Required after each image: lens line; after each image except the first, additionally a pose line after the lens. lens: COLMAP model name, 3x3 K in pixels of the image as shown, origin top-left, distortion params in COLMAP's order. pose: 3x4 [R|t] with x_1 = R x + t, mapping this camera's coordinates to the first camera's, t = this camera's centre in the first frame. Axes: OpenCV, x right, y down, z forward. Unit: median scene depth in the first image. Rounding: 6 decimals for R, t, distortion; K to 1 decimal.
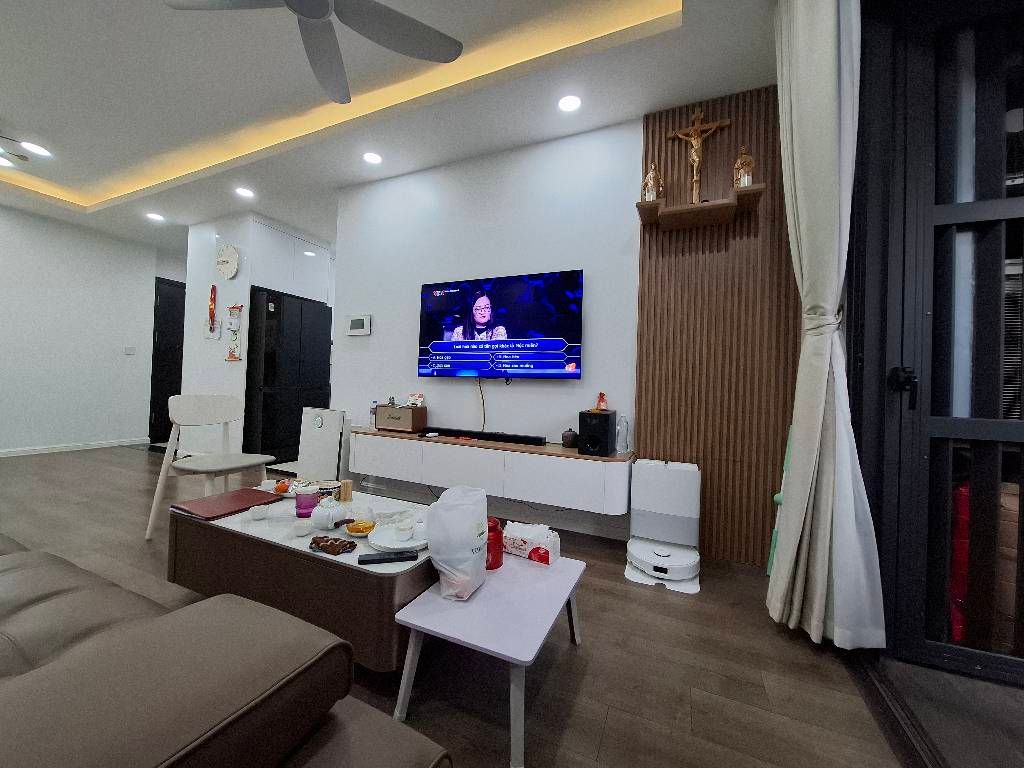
lens RADIAL K [[401.9, 0, 510.0], [0, 401.9, 382.6], [0, 0, 1]] dist [0.000346, 0.000133]
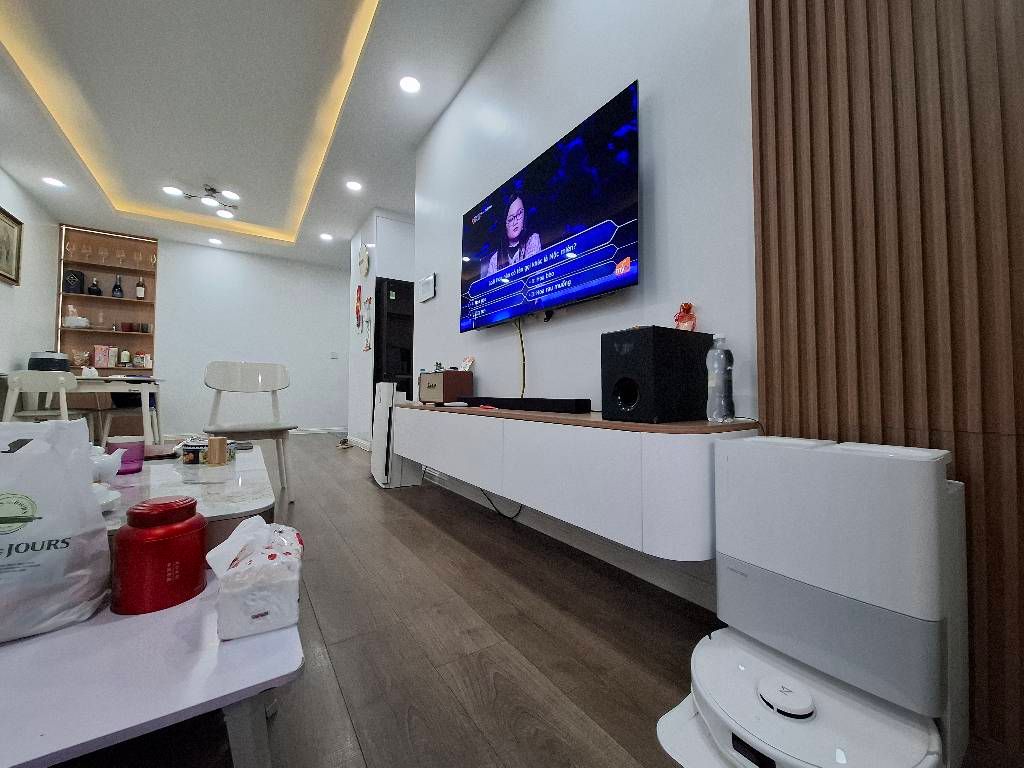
lens RADIAL K [[401.9, 0, 510.5], [0, 401.9, 381.4], [0, 0, 1]] dist [0.000346, 0.000133]
pose [[0.842328, -0.053392, -0.536314, 0.276707], [0.036353, 0.998443, -0.042303, 0.120884], [0.537738, 0.016136, 0.842958, 0.427902]]
